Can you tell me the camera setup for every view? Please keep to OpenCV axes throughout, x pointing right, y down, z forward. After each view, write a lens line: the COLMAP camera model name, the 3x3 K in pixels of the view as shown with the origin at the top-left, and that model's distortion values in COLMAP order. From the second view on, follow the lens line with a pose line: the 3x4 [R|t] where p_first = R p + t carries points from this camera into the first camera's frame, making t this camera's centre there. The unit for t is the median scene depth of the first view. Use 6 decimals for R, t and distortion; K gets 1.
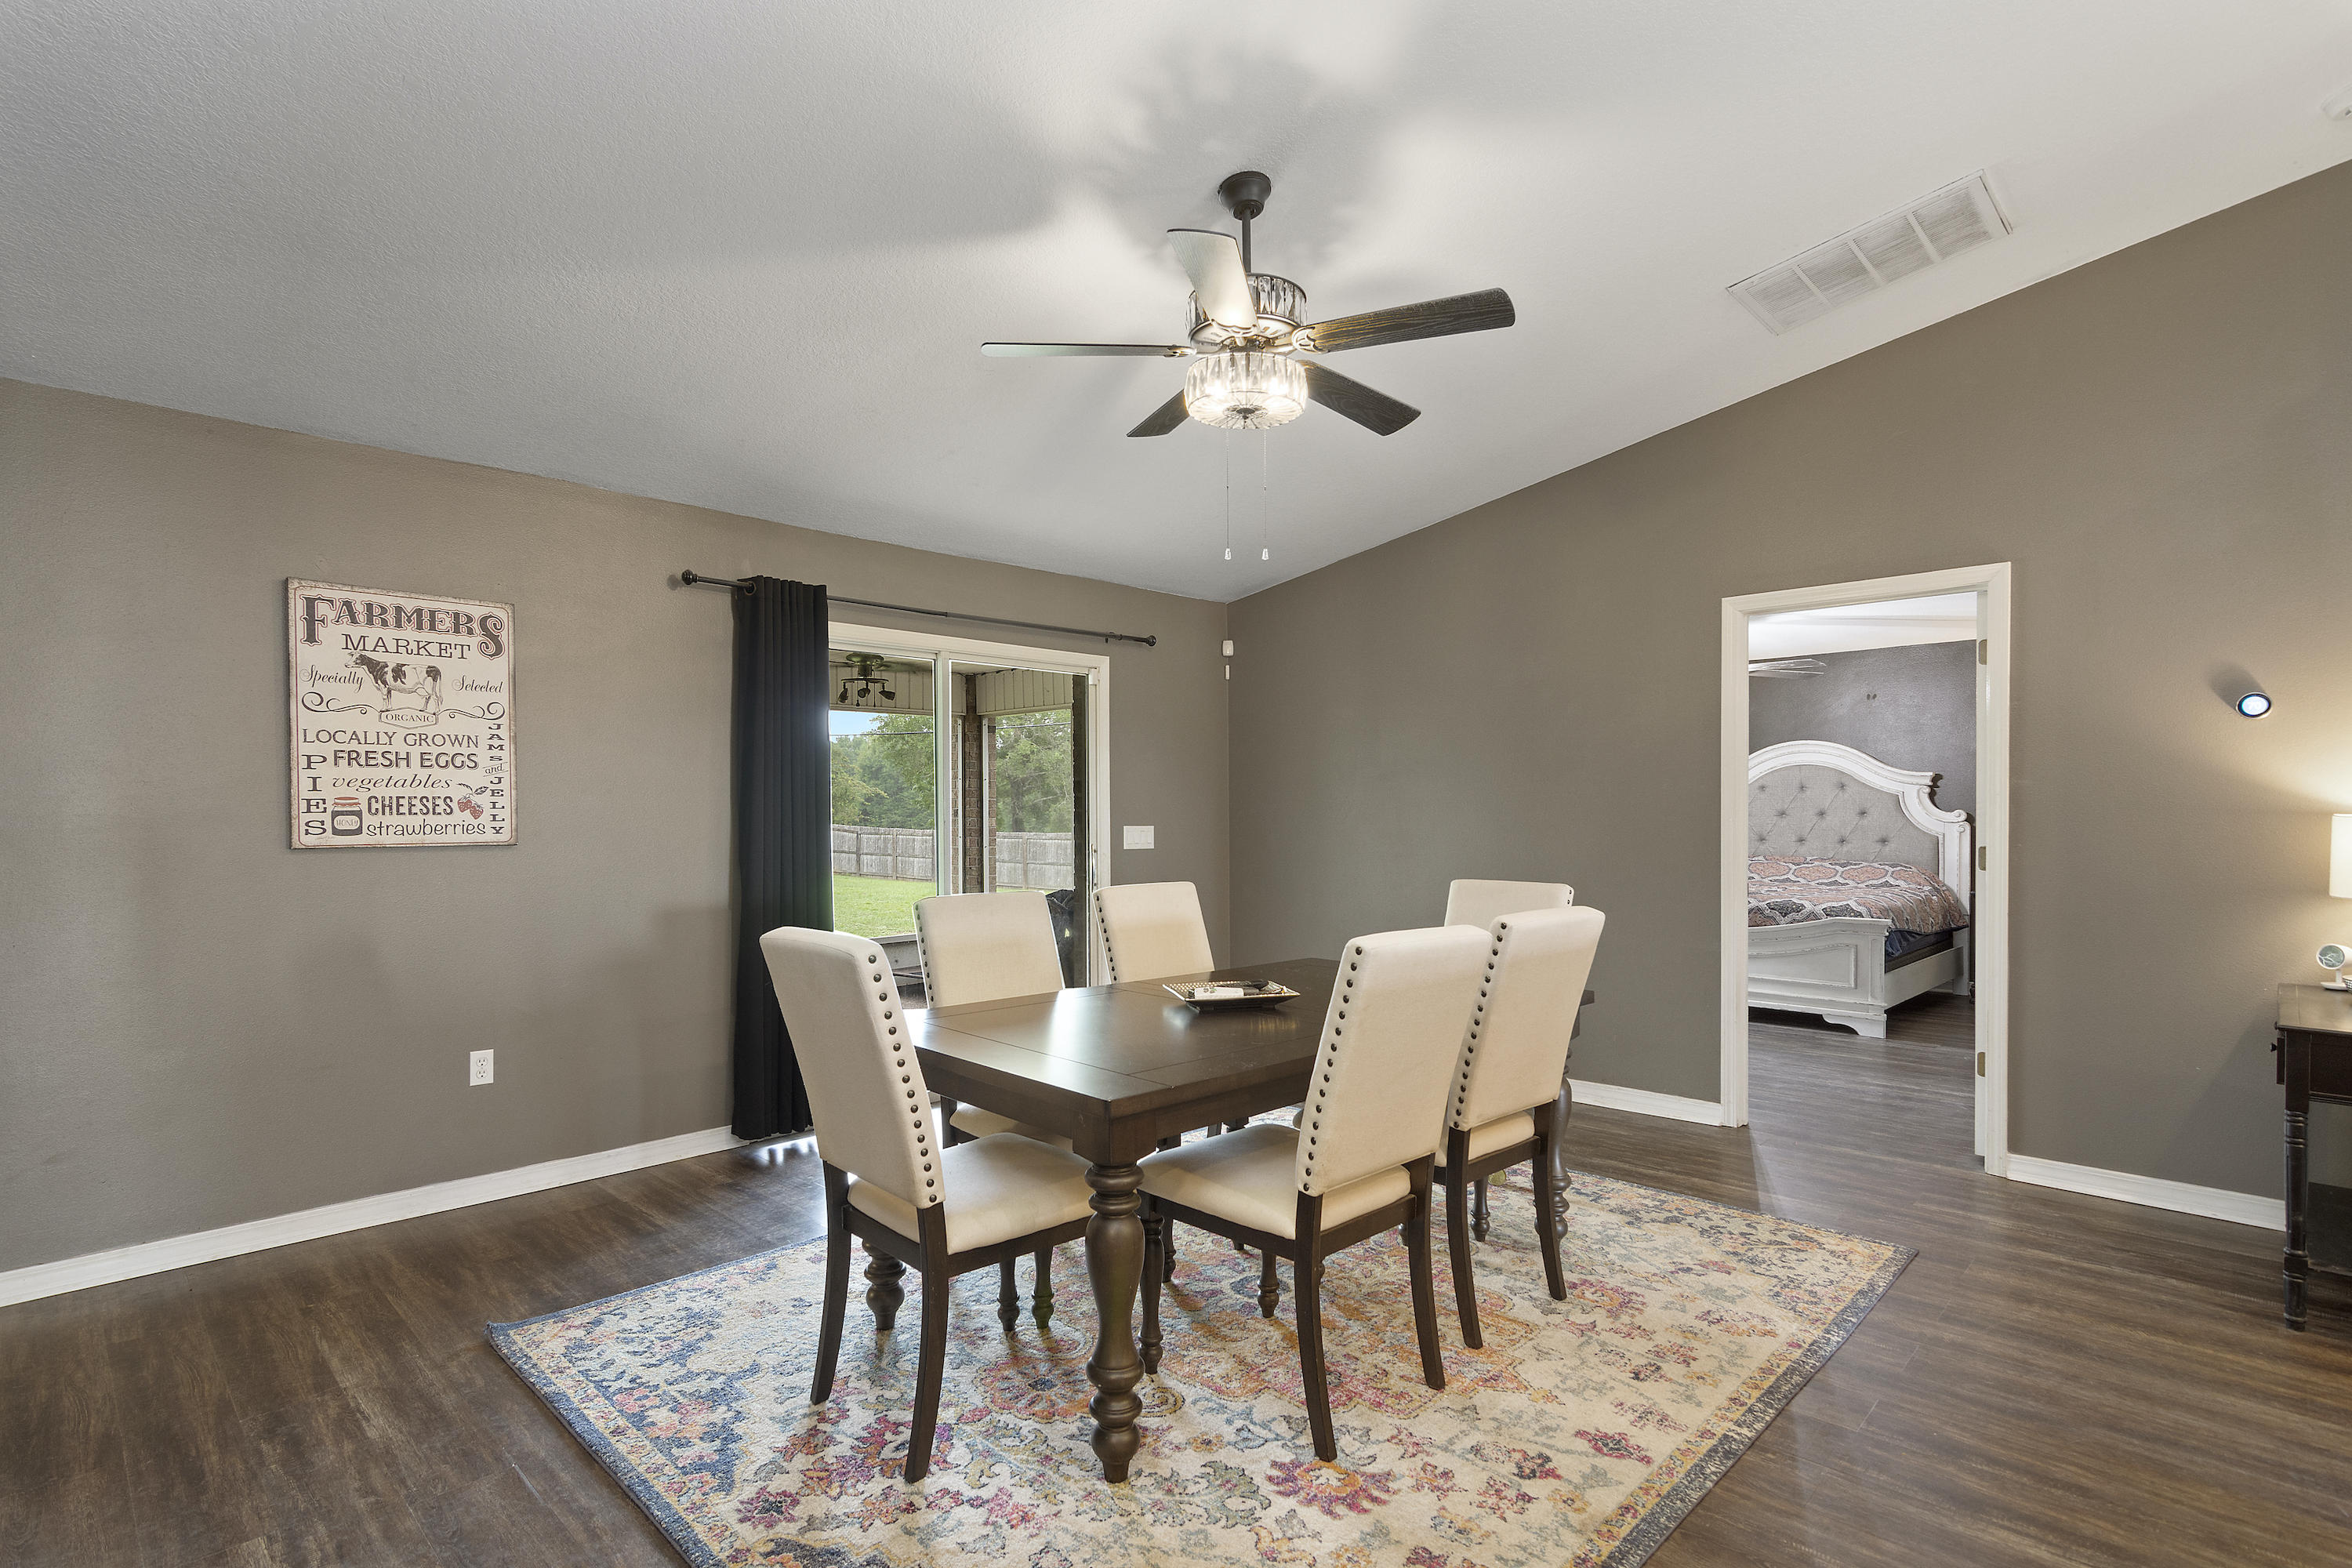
lens RADIAL K [[1138.0, 0, 1178.3], [0, 1138.0, 819.0], [0, 0, 1]] dist [-0.003529, -0.000194]
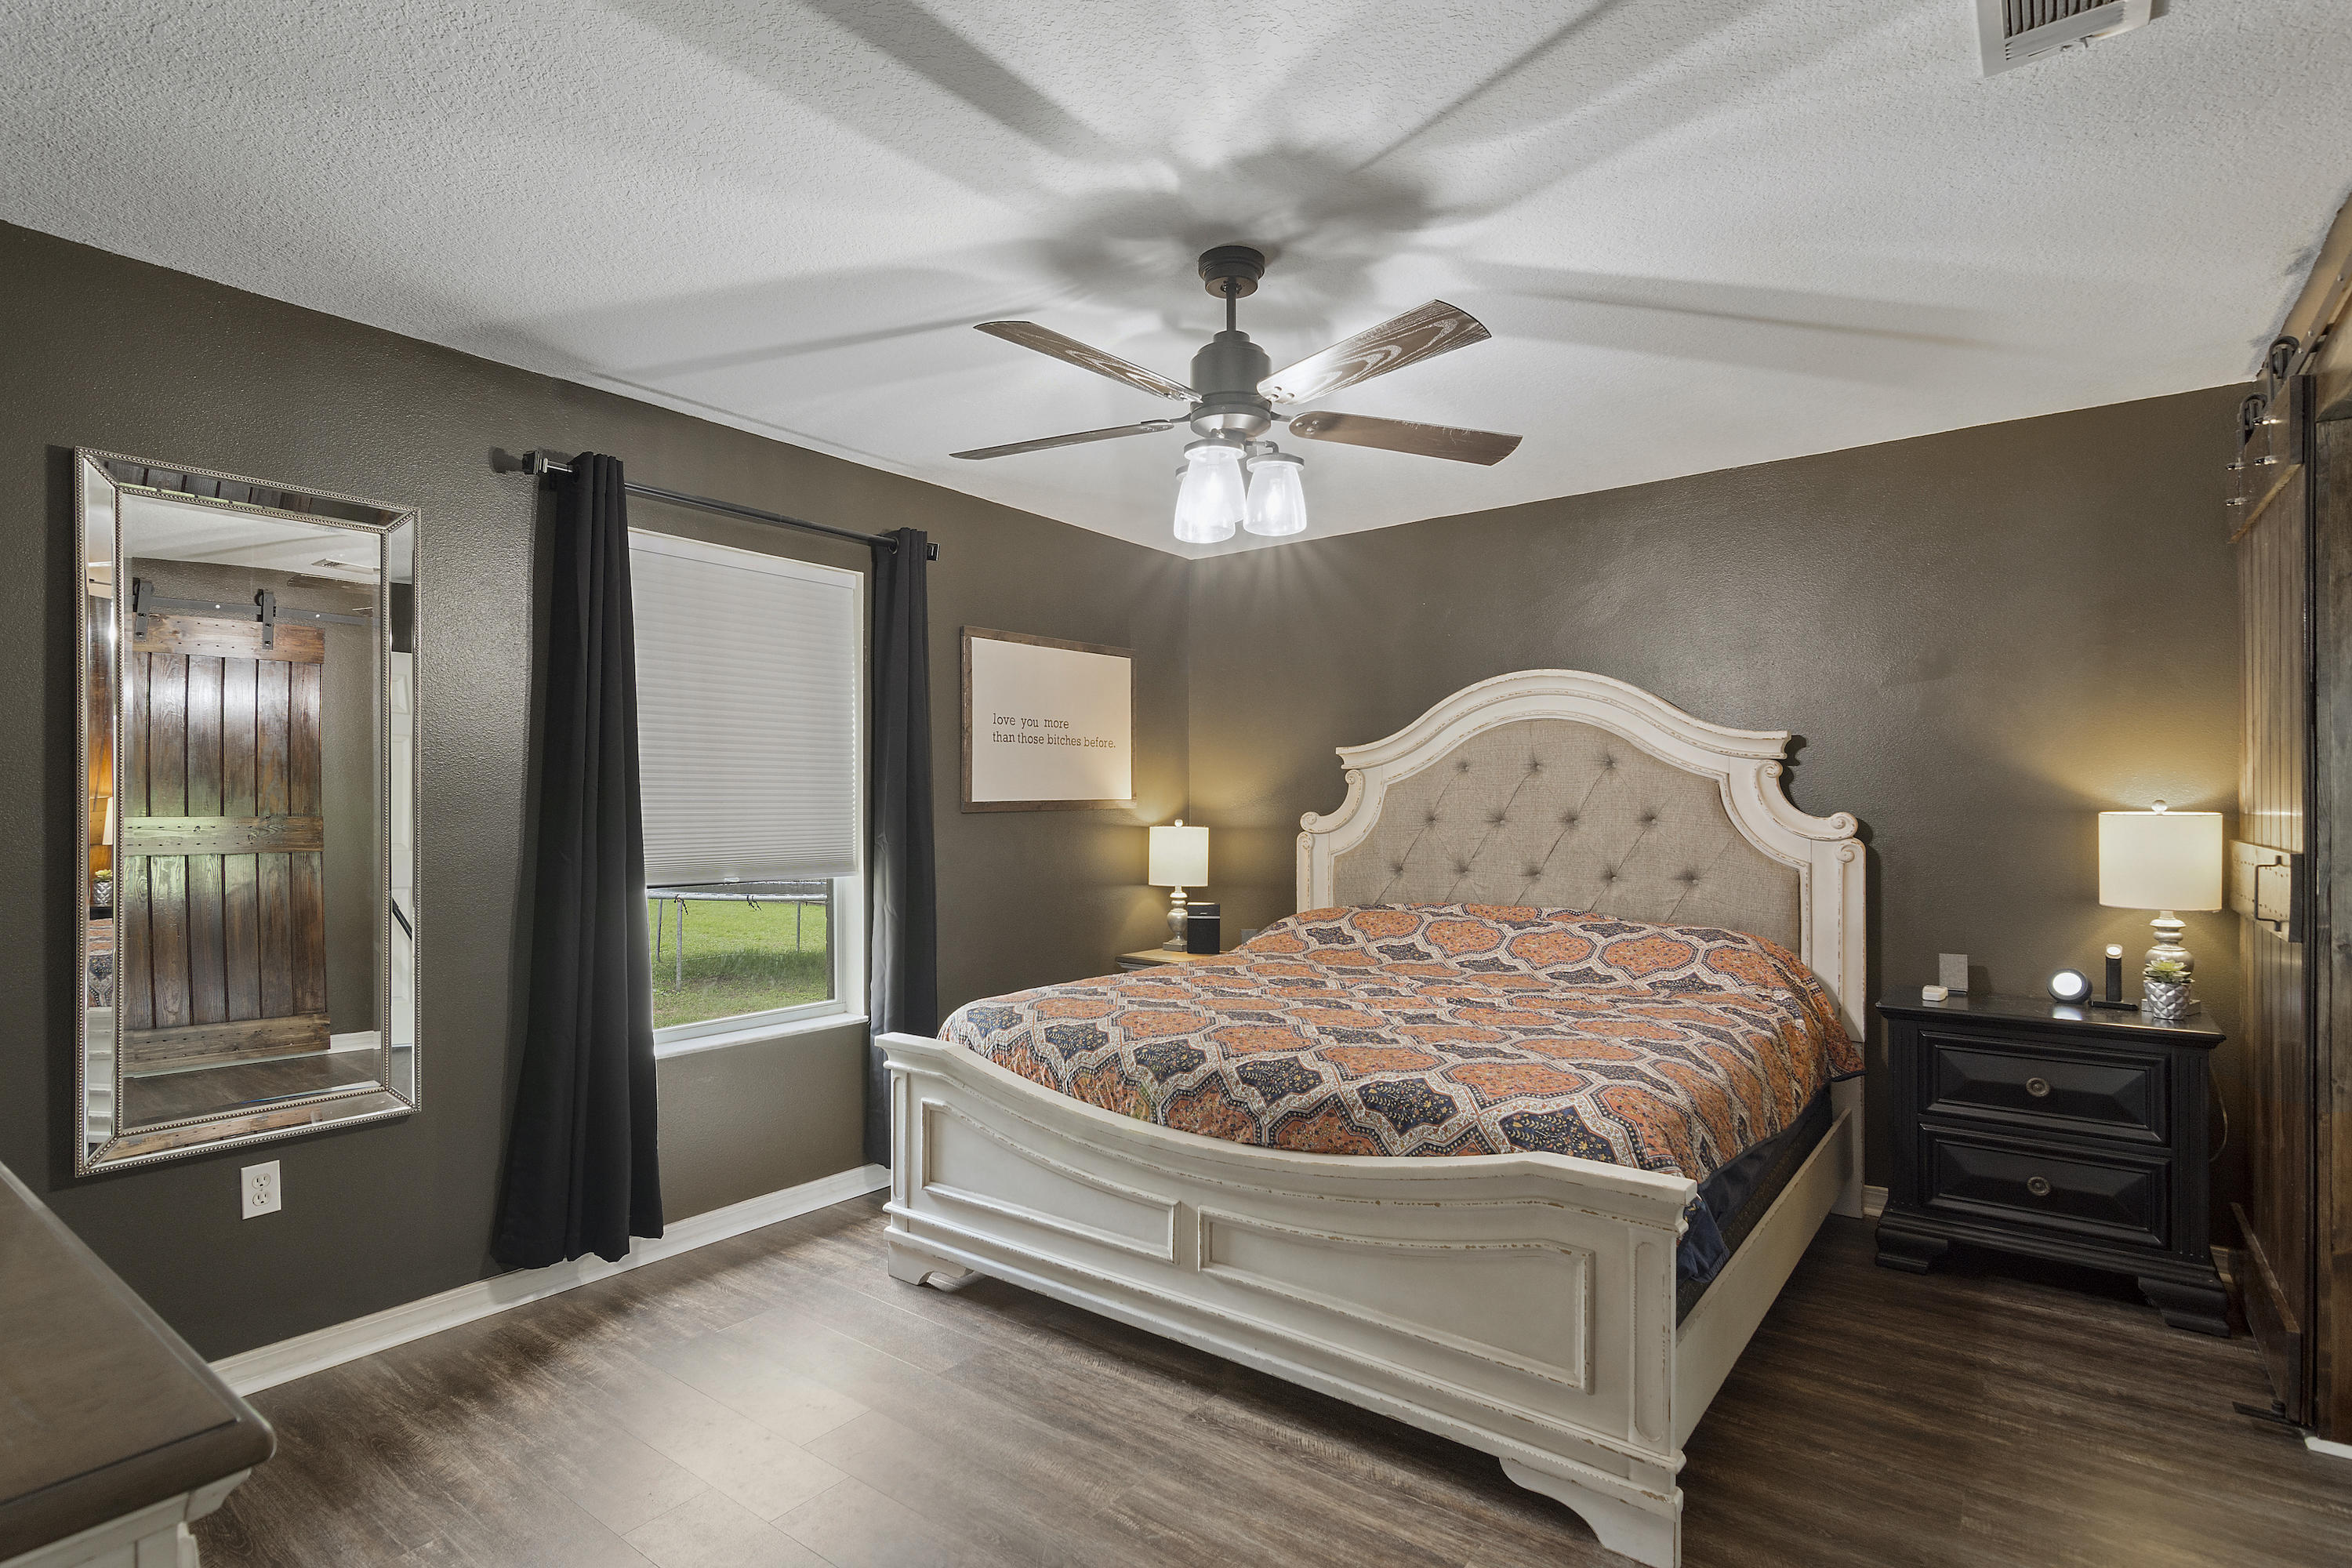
lens RADIAL K [[1146.1, 0, 1180.1], [0, 1146.1, 805.5], [0, 0, 1]] dist [-0.000726, 0.000044]
pose [[0.992134, 0.002295, 0.125156, 0.359591], [-0.001473, 0.999977, -0.006664, -0.007342], [-0.125168, 0.006427, 0.992115, 0.567226]]
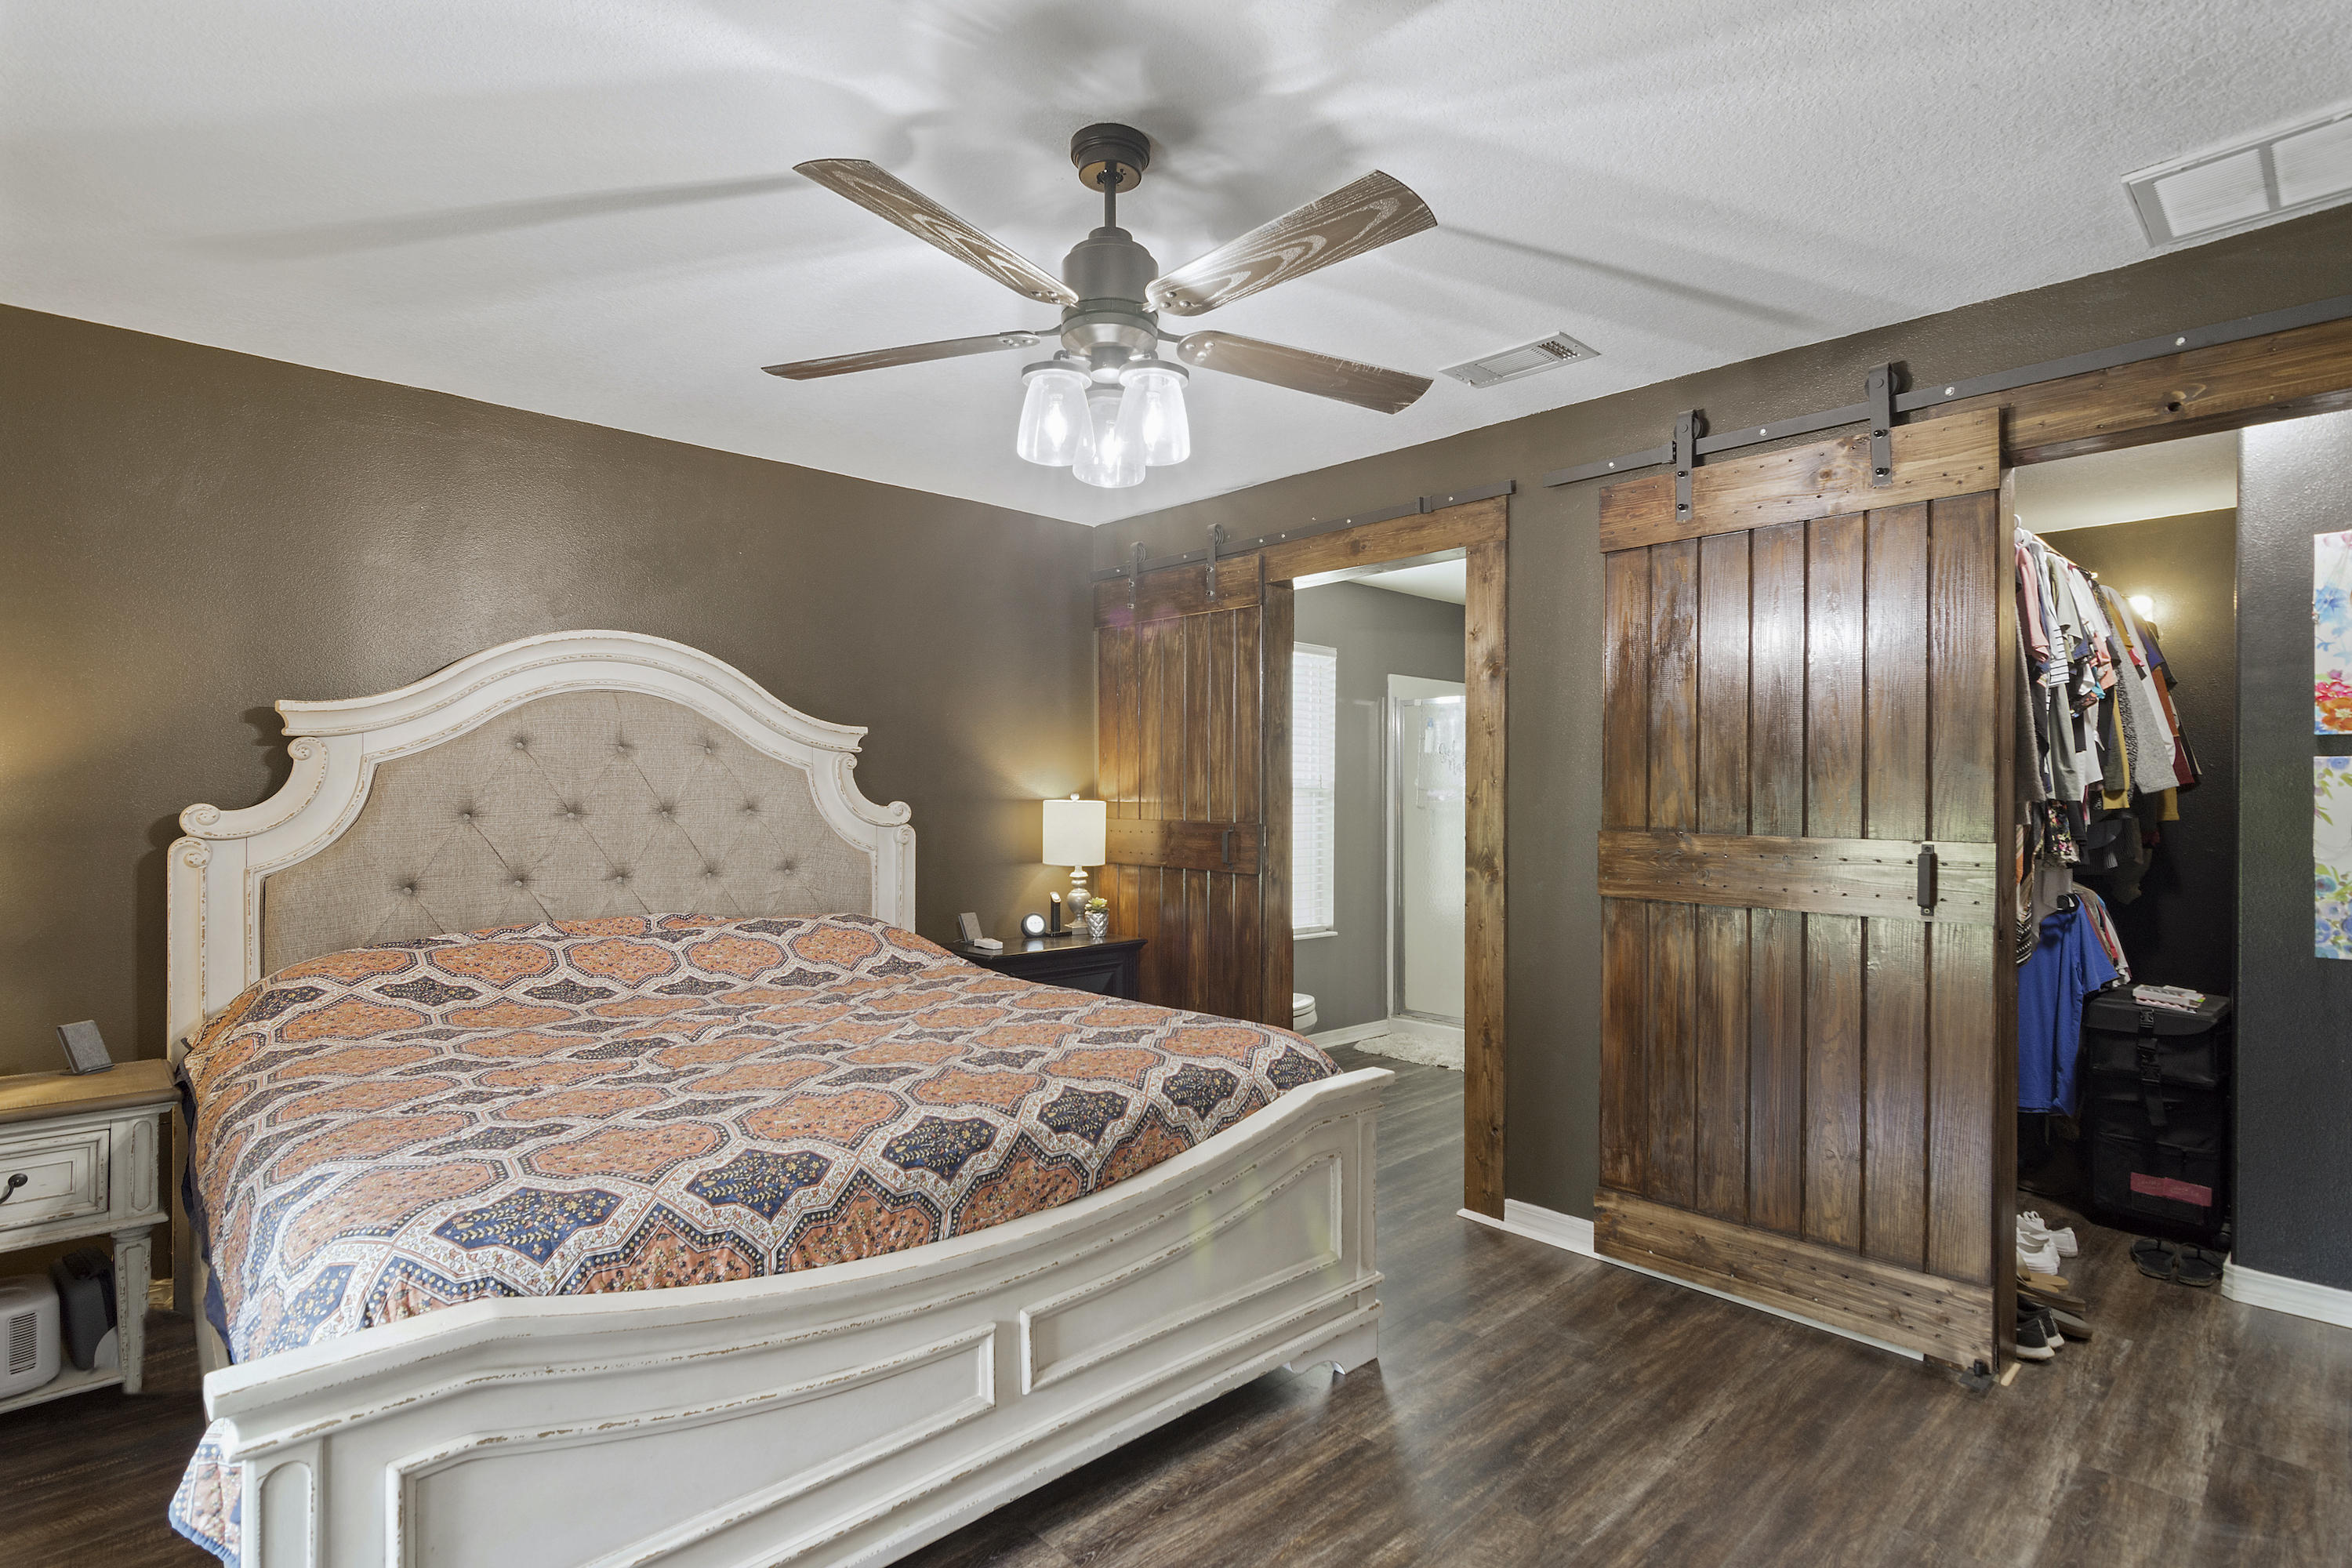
lens RADIAL K [[1135.5, 0, 1178.0], [0, 1135.5, 795.3], [0, 0, 1]] dist [-0.012736, -0.000723]
pose [[0.039871, 0.004497, 0.999195, 0.160946], [0.002963, 0.999985, -0.004619, -0.008102], [-0.999200, 0.003145, 0.039857, 0.841225]]
